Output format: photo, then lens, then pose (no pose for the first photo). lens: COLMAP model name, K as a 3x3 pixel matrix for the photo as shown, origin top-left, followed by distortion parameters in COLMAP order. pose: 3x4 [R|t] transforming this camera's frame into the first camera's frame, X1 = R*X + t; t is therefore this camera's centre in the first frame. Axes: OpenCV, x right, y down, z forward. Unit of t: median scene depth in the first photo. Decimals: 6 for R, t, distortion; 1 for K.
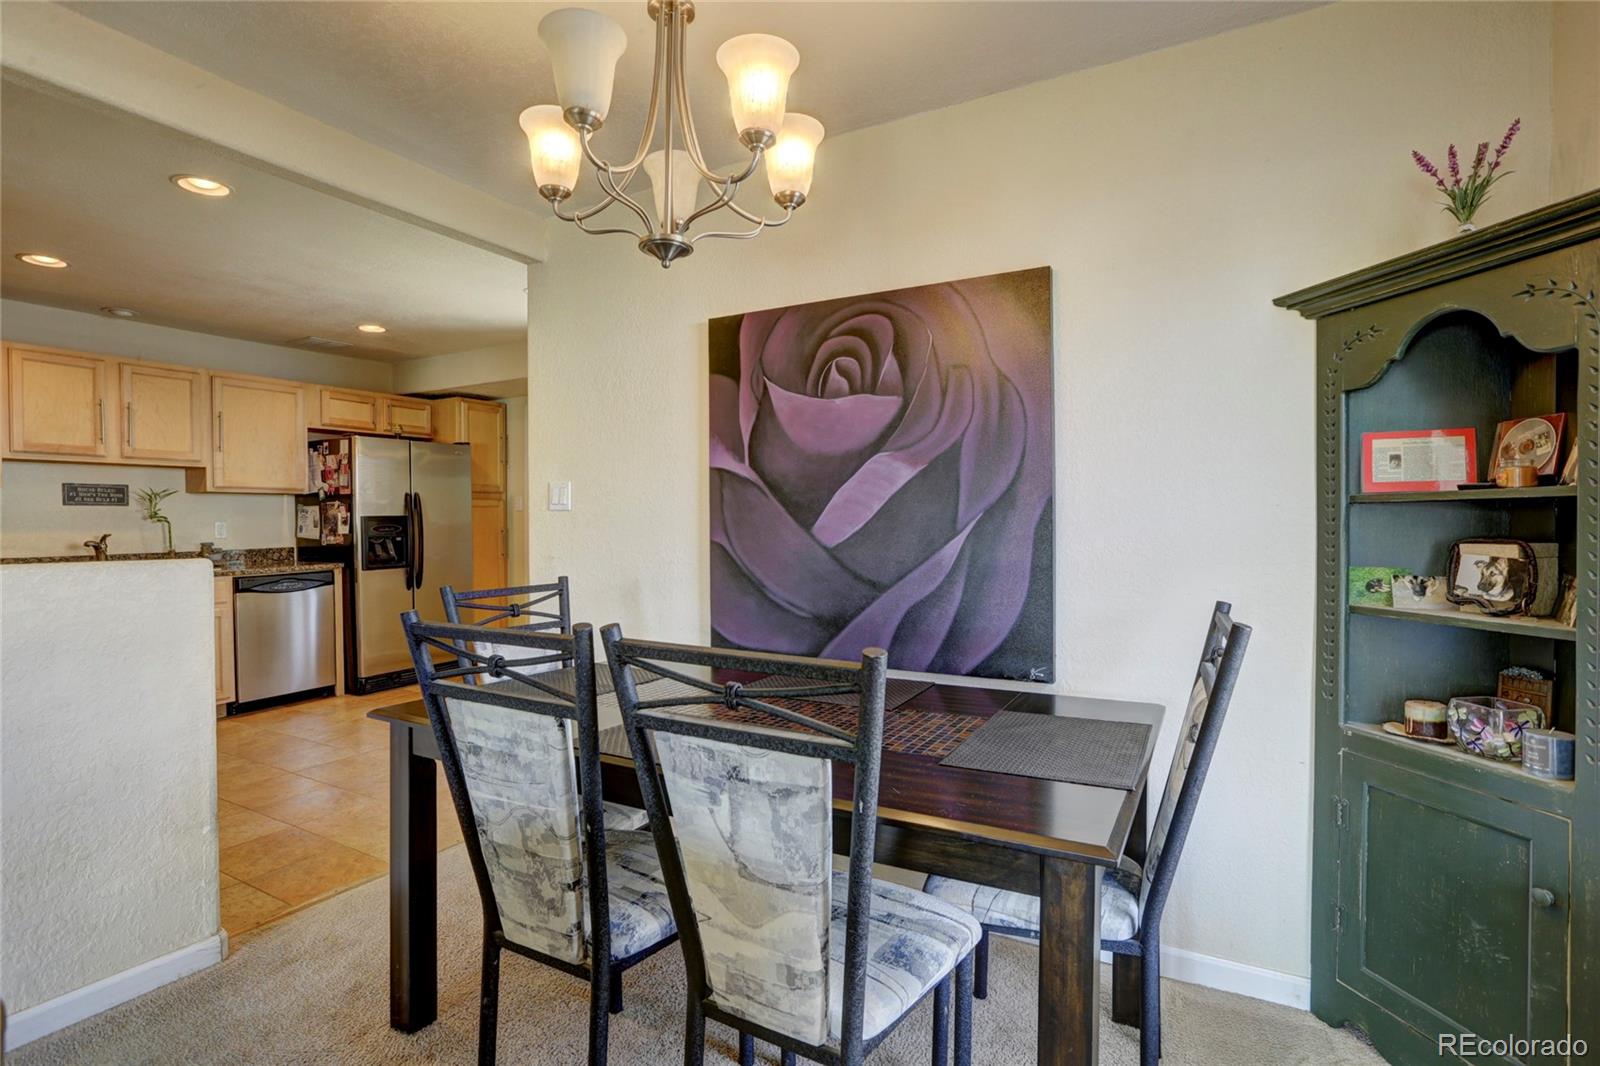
lens RADIAL K [[778.4, 0, 791.3], [0, 778.4, 535.4], [0, 0, 1]] dist [-0.030343, 0.004333]
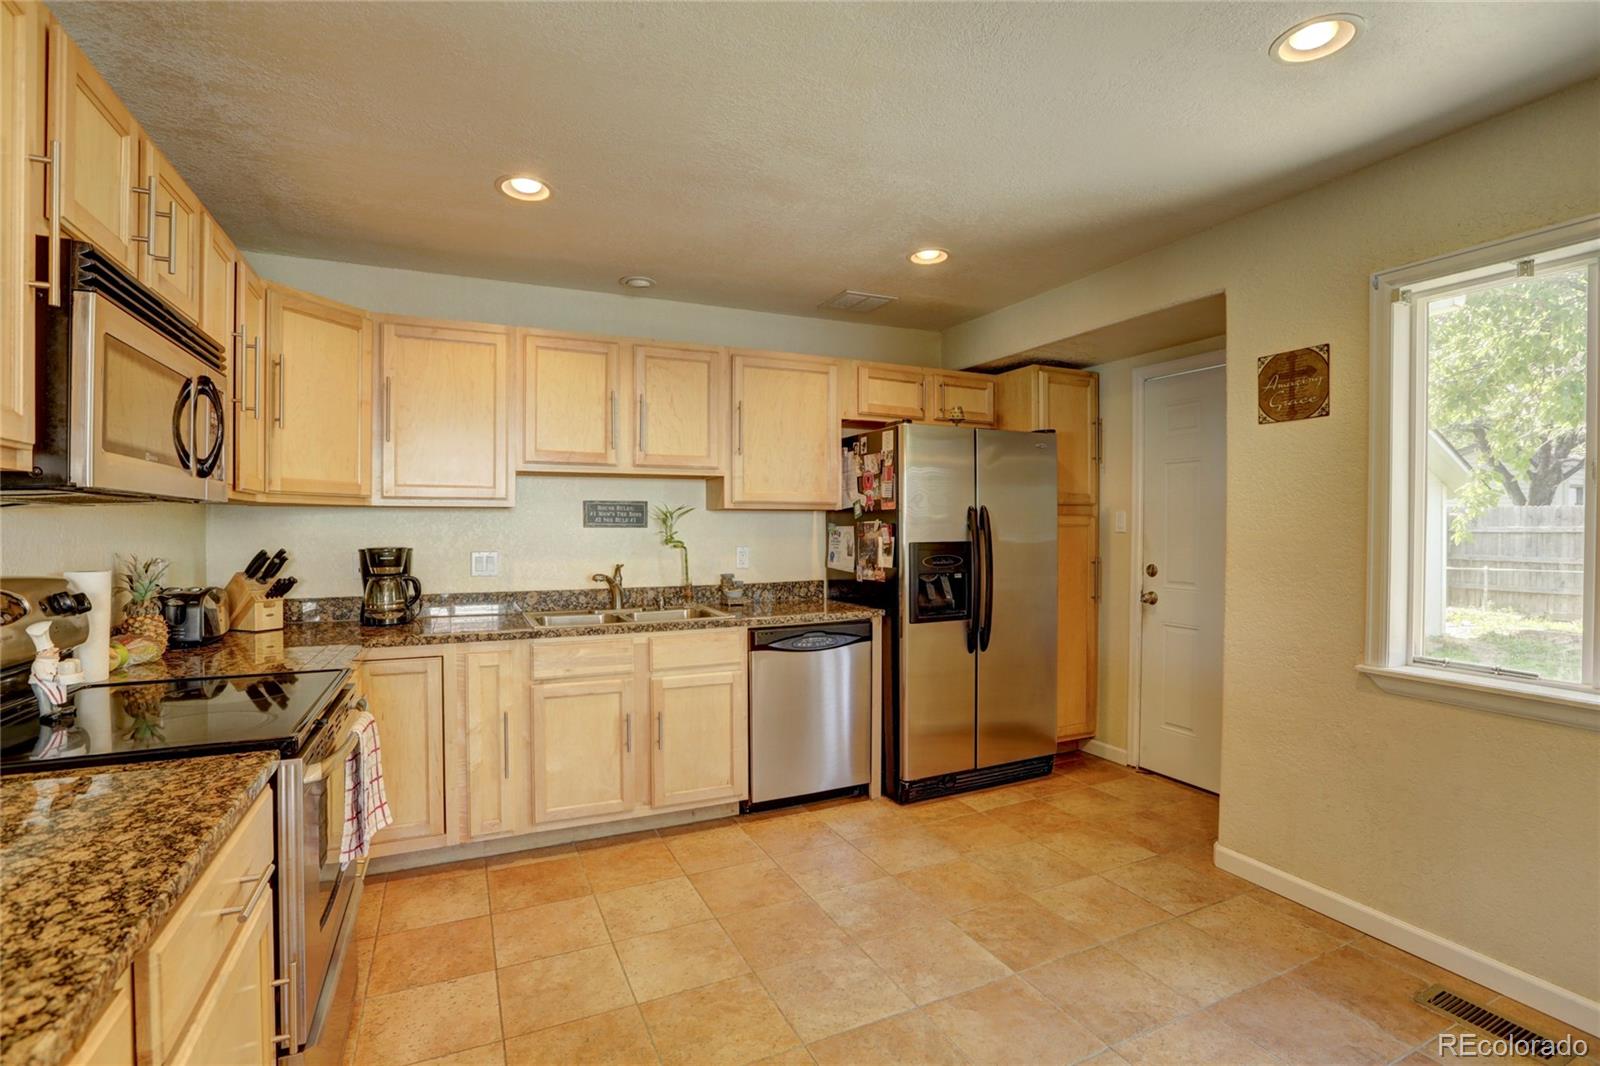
lens RADIAL K [[746.6, 0, 797.0], [0, 746.6, 537.4], [0, 0, 1]] dist [-0.037222, 0.000125]
pose [[0.816069, 0.007724, -0.577903, -0.277446], [-0.015878, 0.999833, -0.009059, -0.023057], [0.577736, 0.016568, 0.816055, 0.437289]]
